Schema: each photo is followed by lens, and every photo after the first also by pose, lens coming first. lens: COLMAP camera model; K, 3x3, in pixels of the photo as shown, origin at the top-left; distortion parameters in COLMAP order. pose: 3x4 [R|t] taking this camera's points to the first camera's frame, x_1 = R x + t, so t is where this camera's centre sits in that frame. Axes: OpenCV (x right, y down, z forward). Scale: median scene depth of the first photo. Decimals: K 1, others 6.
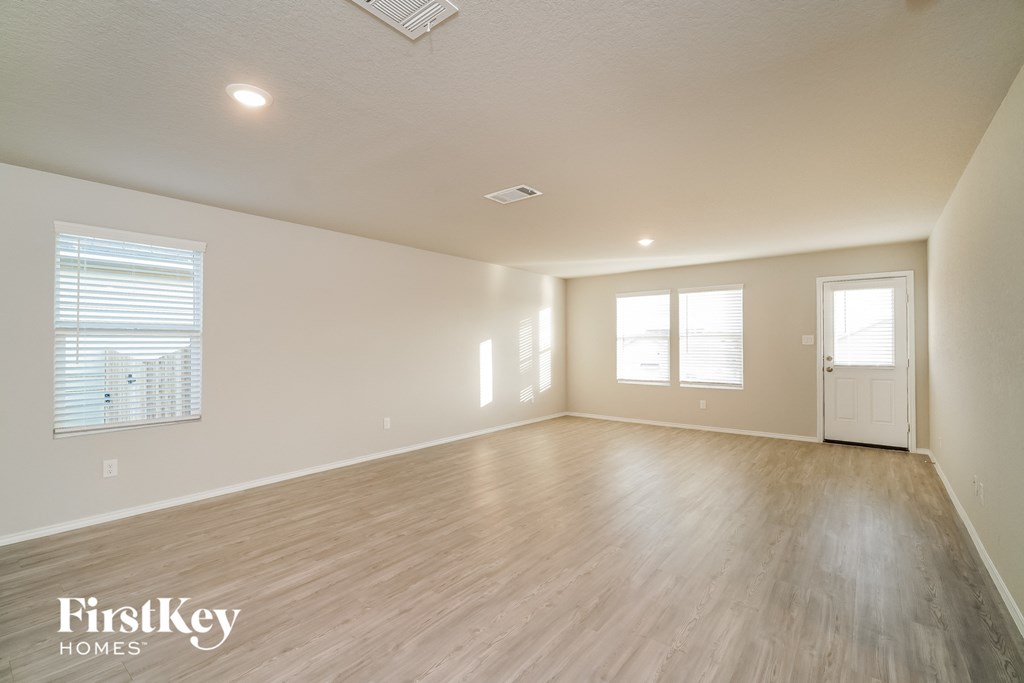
lens RADIAL K [[454.2, 0, 503.1], [0, 454.2, 341.4], [0, 0, 1]] dist [0.000768, 0.001386]
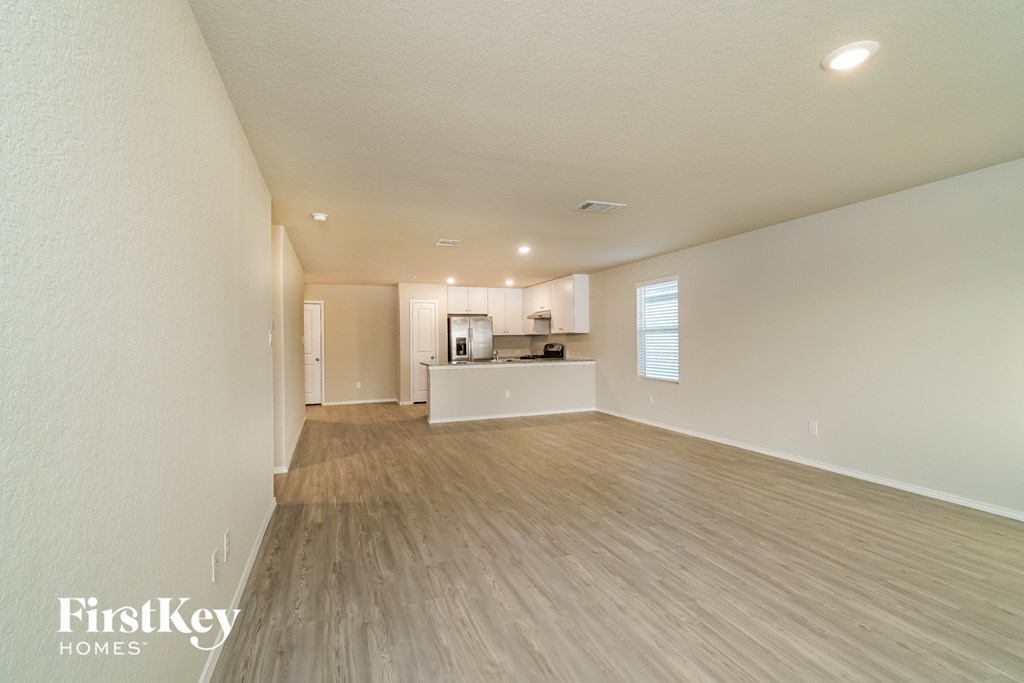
lens RADIAL K [[454.2, 0, 503.1], [0, 454.2, 341.4], [0, 0, 1]] dist [0.000768, 0.001386]
pose [[-0.508321, 0.010233, -0.861107, 1.265560], [0.022117, 0.999755, -0.001175, 0.011672], [0.860883, -0.019643, -0.508423, 1.541451]]
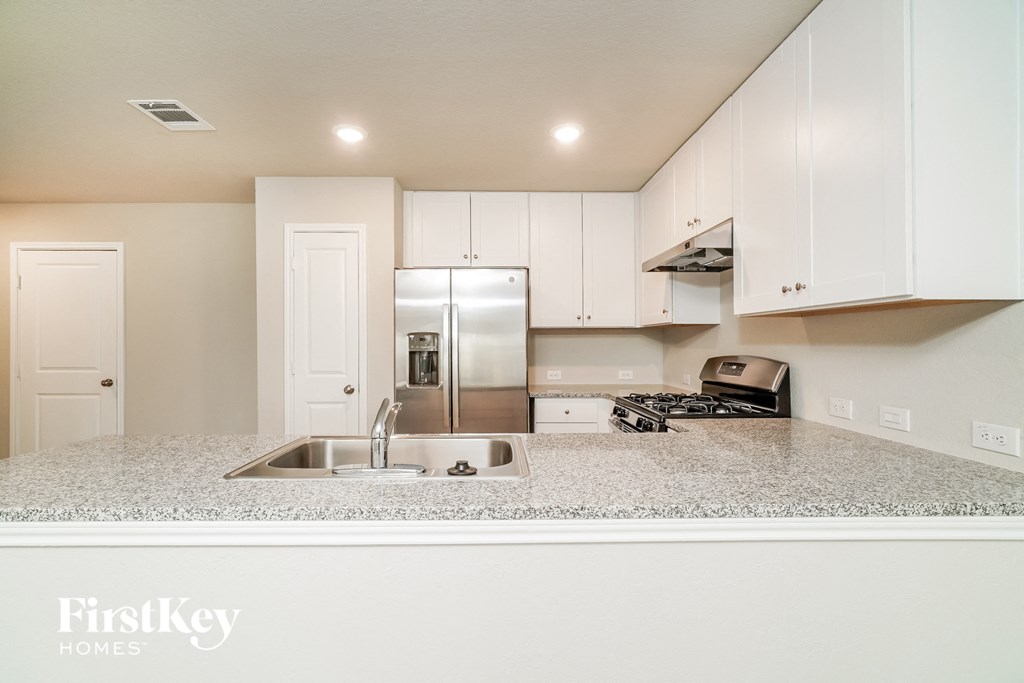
lens RADIAL K [[454.2, 0, 503.1], [0, 454.2, 341.4], [0, 0, 1]] dist [0.000768, 0.001386]
pose [[-0.767598, 0.000396, -0.640931, -0.658089], [0.008841, 0.999911, -0.009969, 0.007432], [0.640870, -0.013319, -0.767533, 0.645459]]
